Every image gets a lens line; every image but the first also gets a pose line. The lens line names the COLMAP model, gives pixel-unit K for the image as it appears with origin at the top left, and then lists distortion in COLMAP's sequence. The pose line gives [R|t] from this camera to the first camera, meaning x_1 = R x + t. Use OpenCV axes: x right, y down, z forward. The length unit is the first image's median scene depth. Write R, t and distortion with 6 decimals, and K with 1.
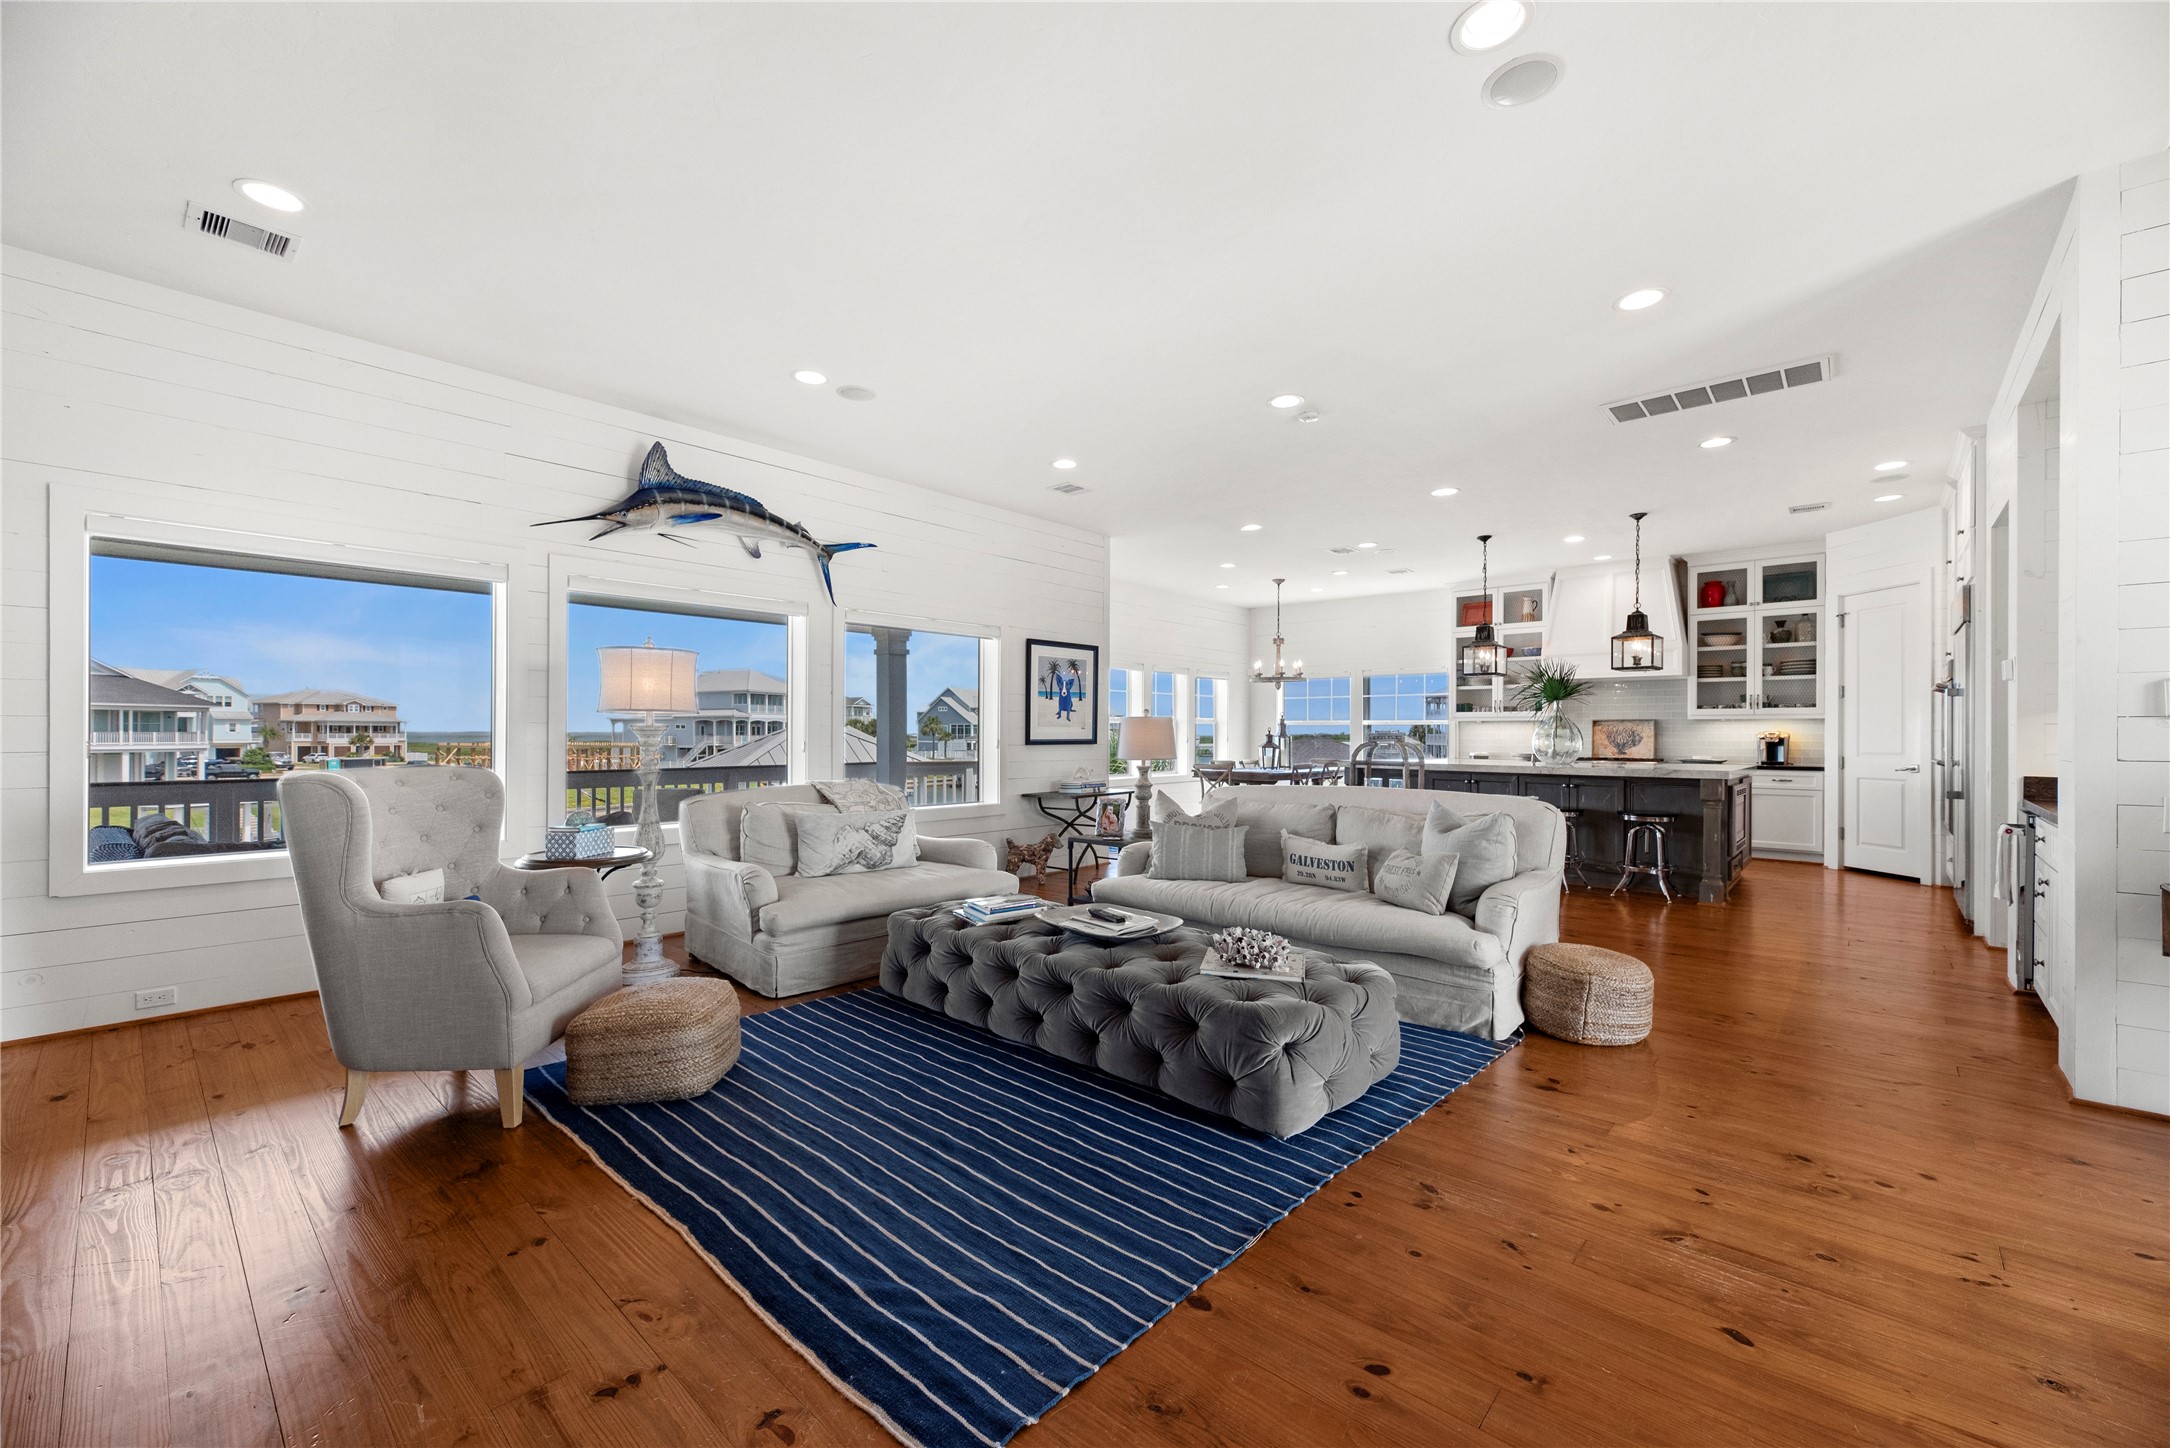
lens RADIAL K [[883.6, 0, 1093.9], [0, 883.6, 732.2], [0, 0, 1]] dist [0.005619, 0.000134]
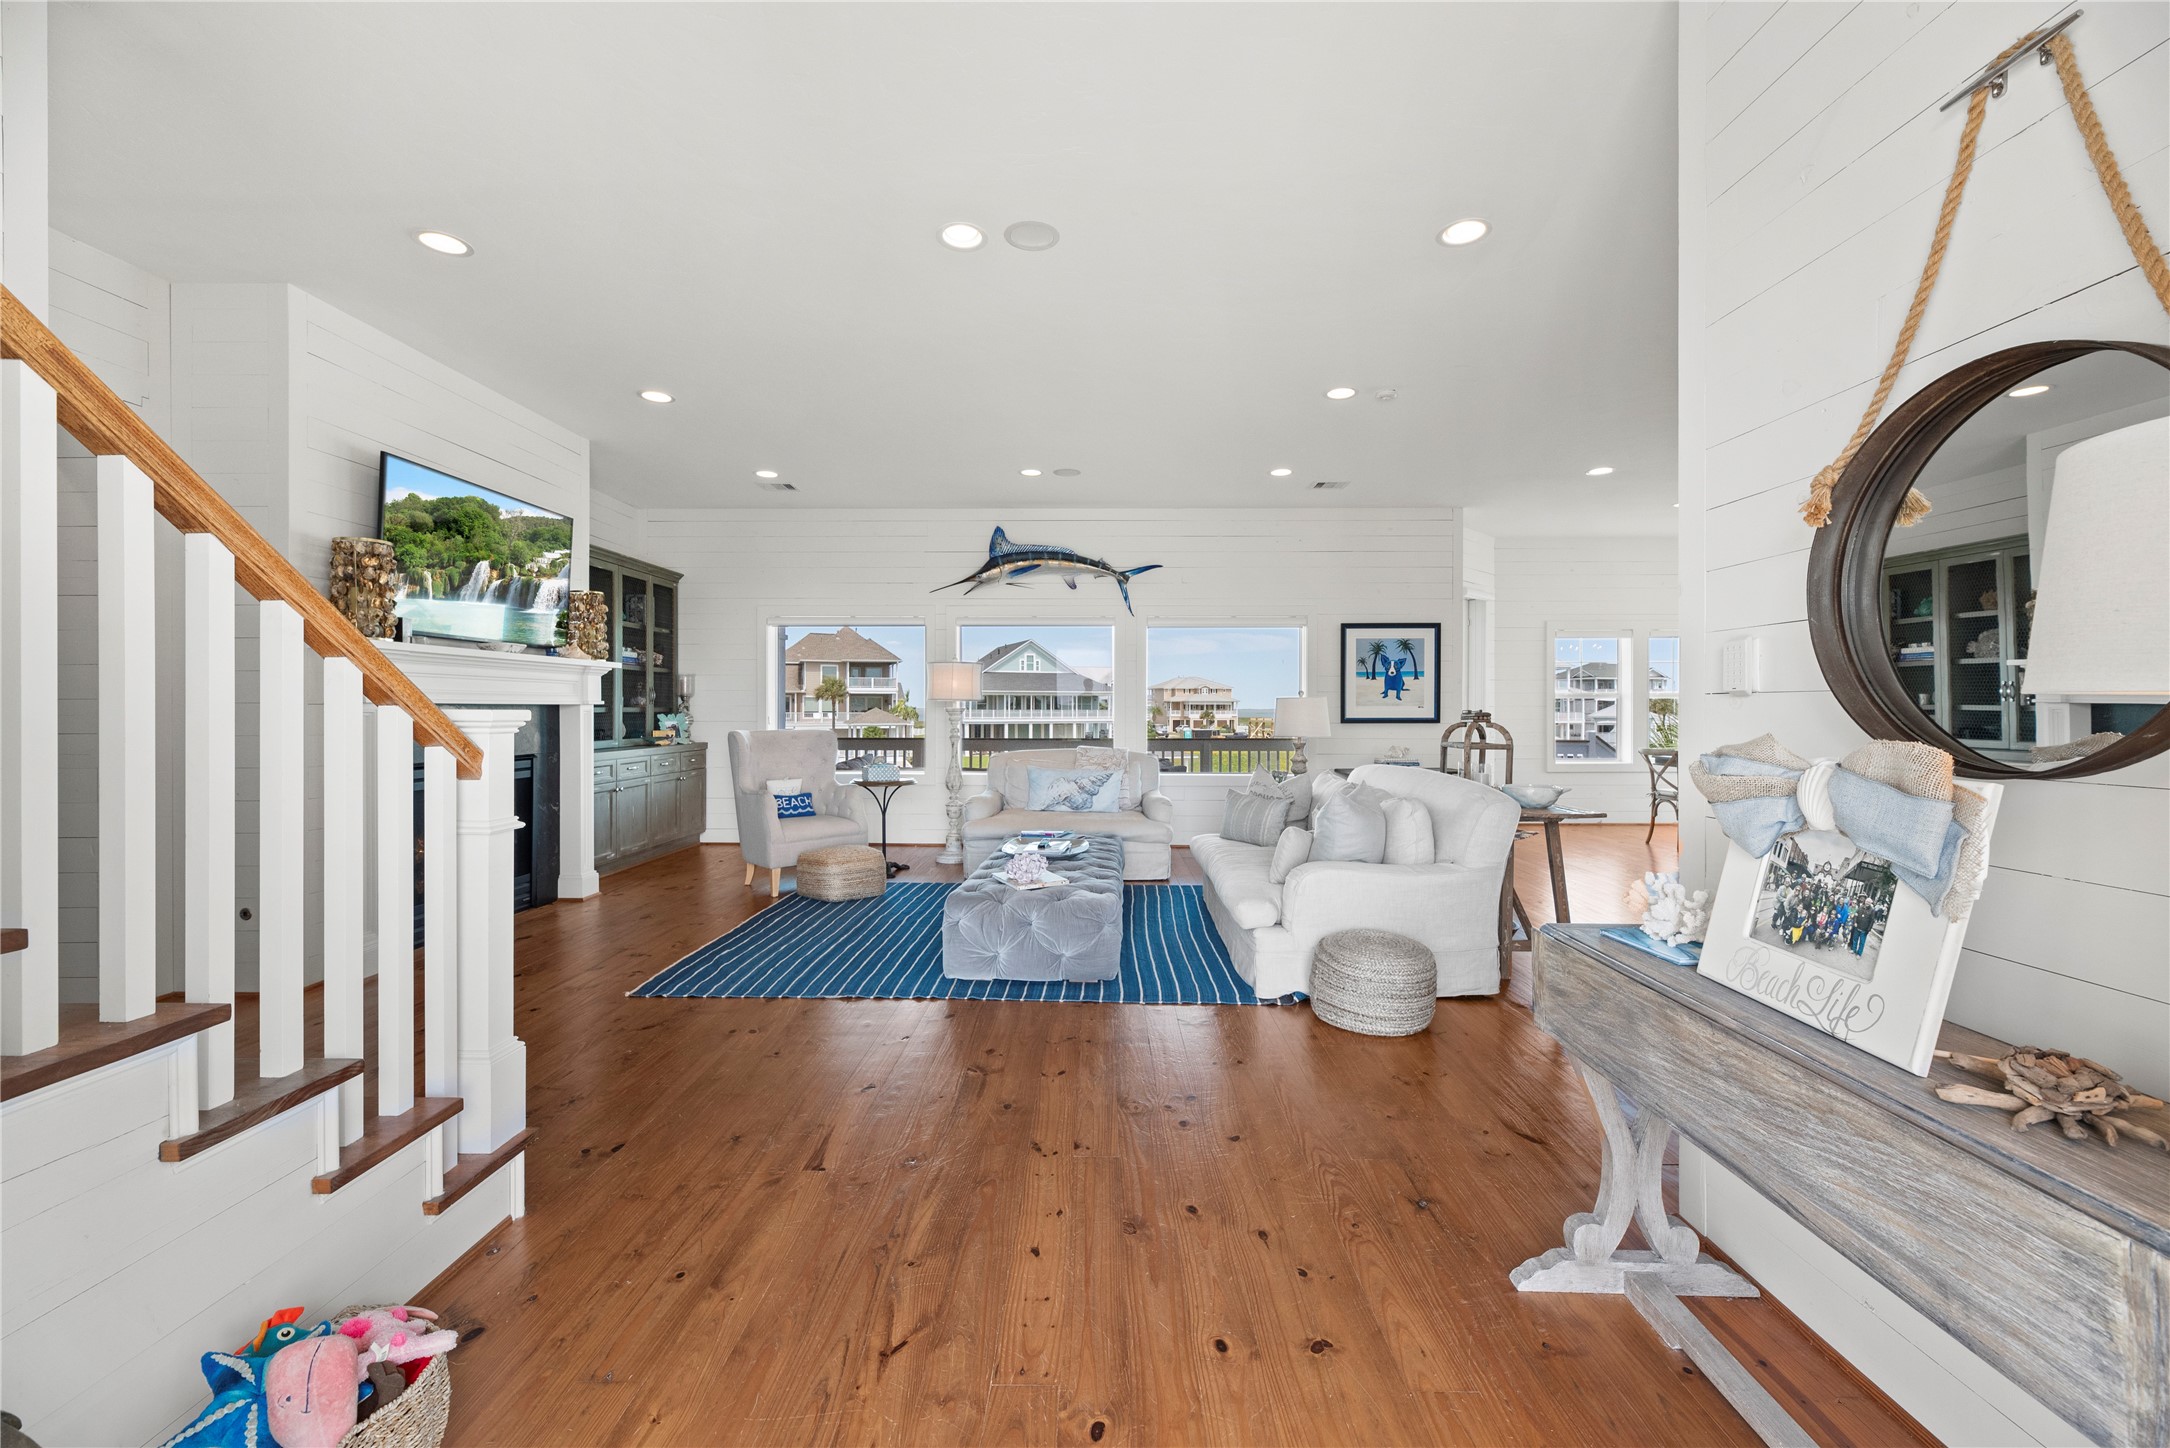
lens RADIAL K [[883.6, 0, 1068.8], [0, 883.6, 714.7], [0, 0, 1]] dist [0.005619, 0.000134]
pose [[0.649522, 0.002276, -0.760339, 0.449511], [0.002902, 0.999981, 0.005473, -0.002327], [0.760337, -0.005761, 0.649503, 0.047114]]
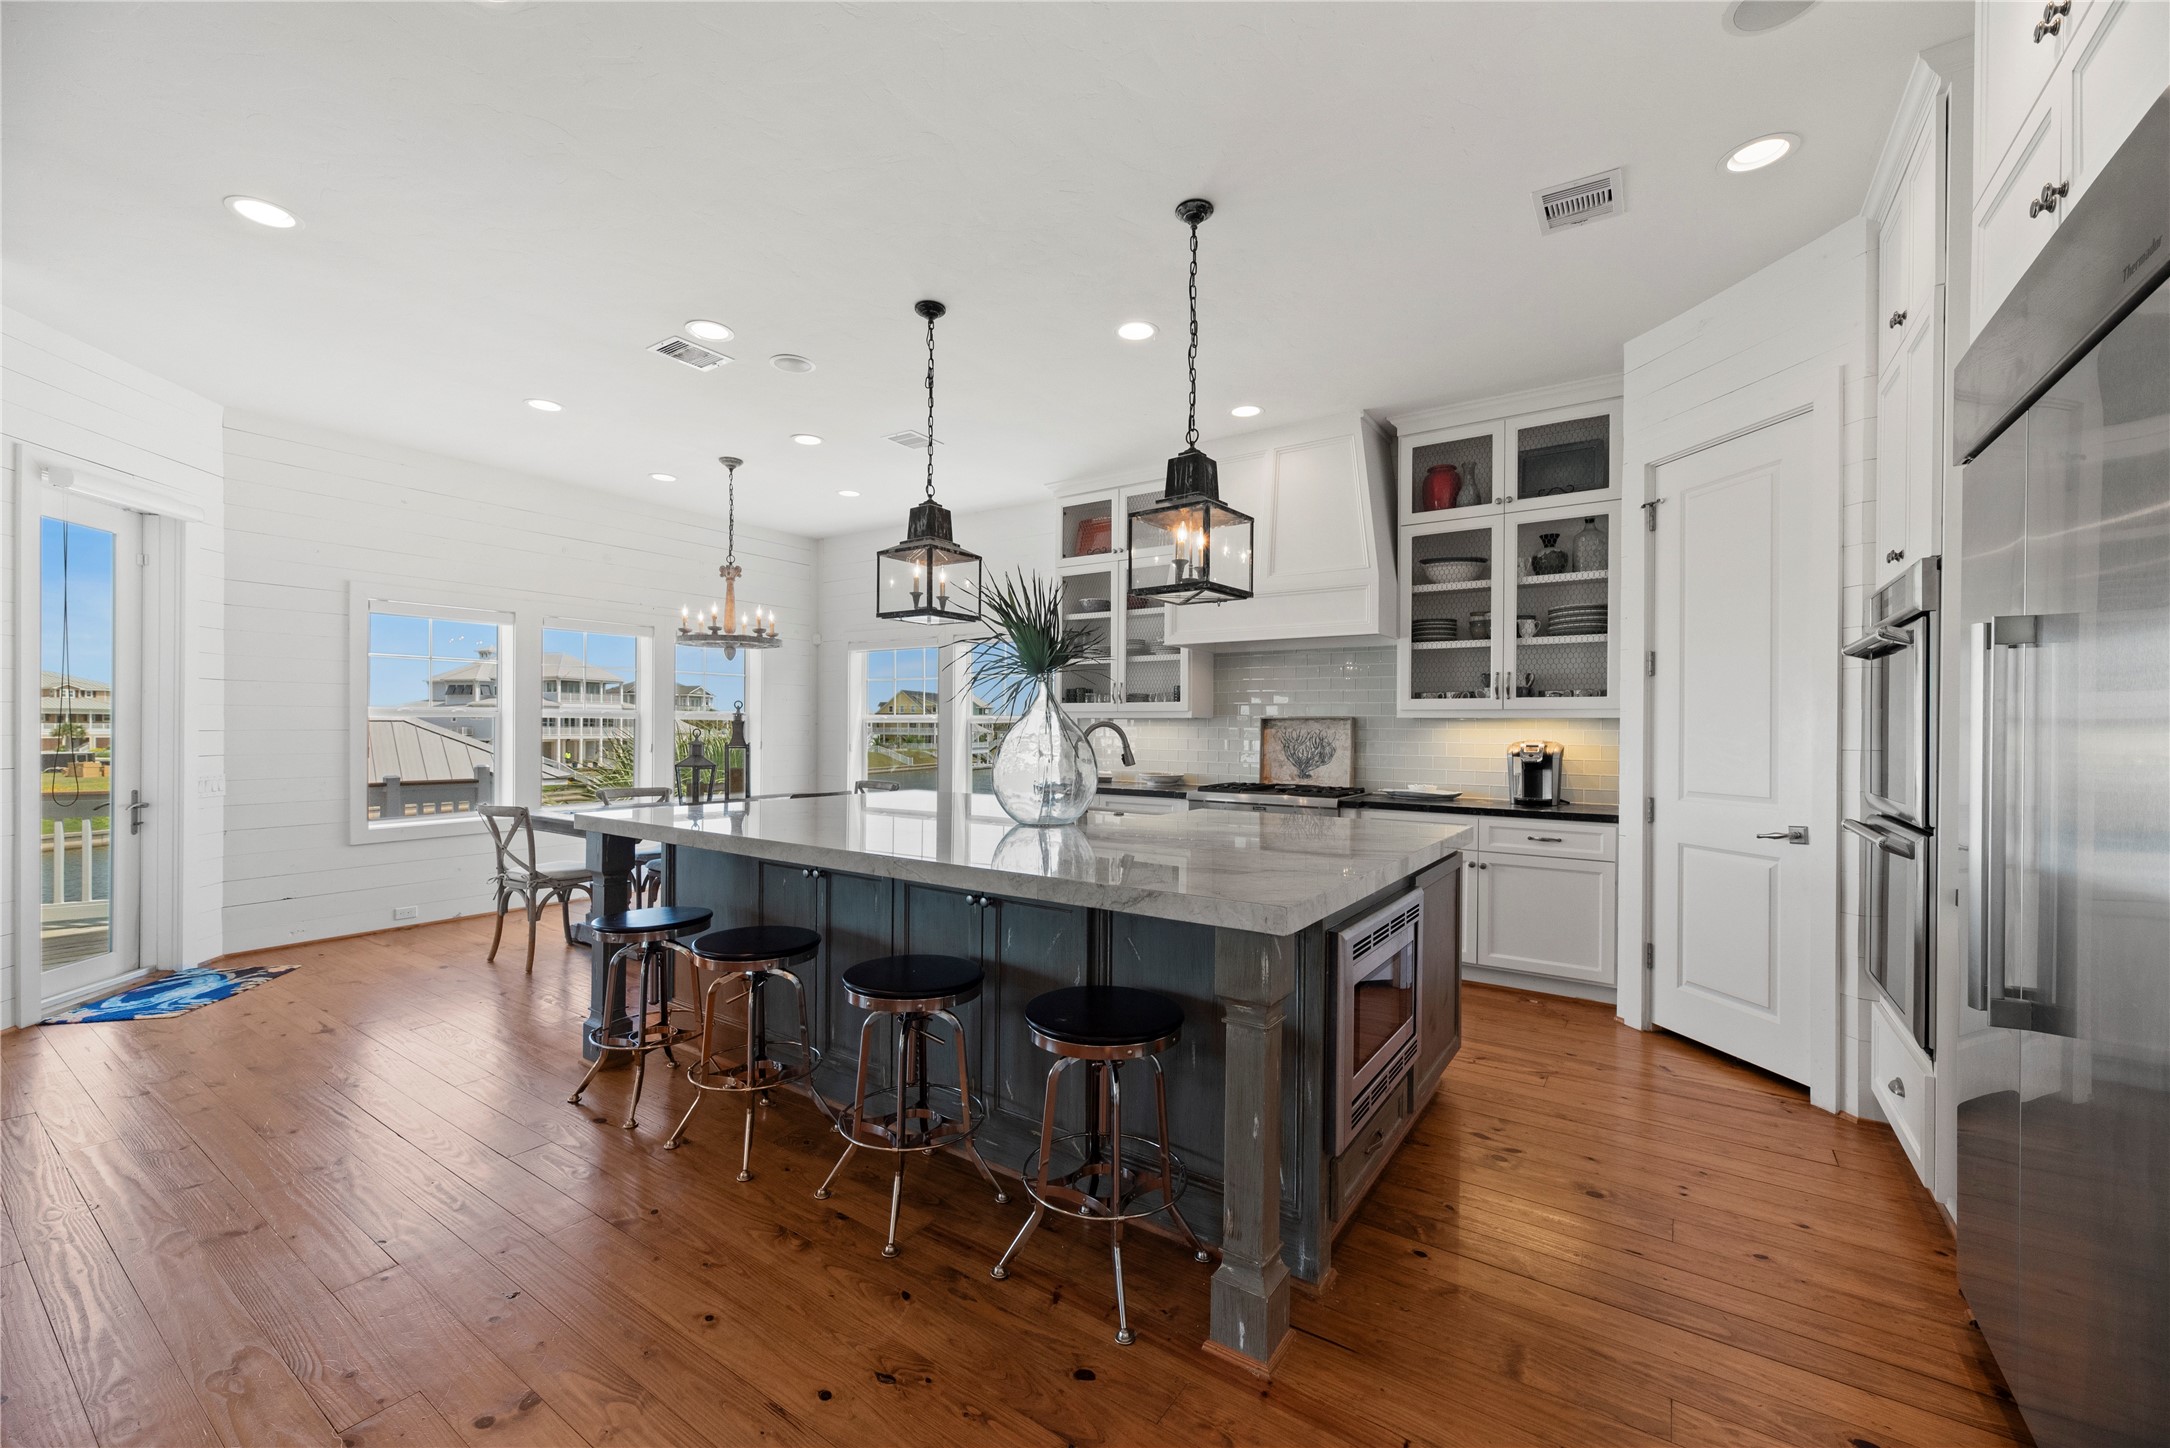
lens RADIAL K [[883.6, 0, 1096.0], [0, 883.6, 729.3], [0, 0, 1]] dist [0.005619, 0.000134]
pose [[0.990911, 0.002208, 0.134501, 0.438705], [-0.002961, 0.999981, 0.005395, -0.010477], [-0.134486, -0.005744, 0.990899, 0.515418]]
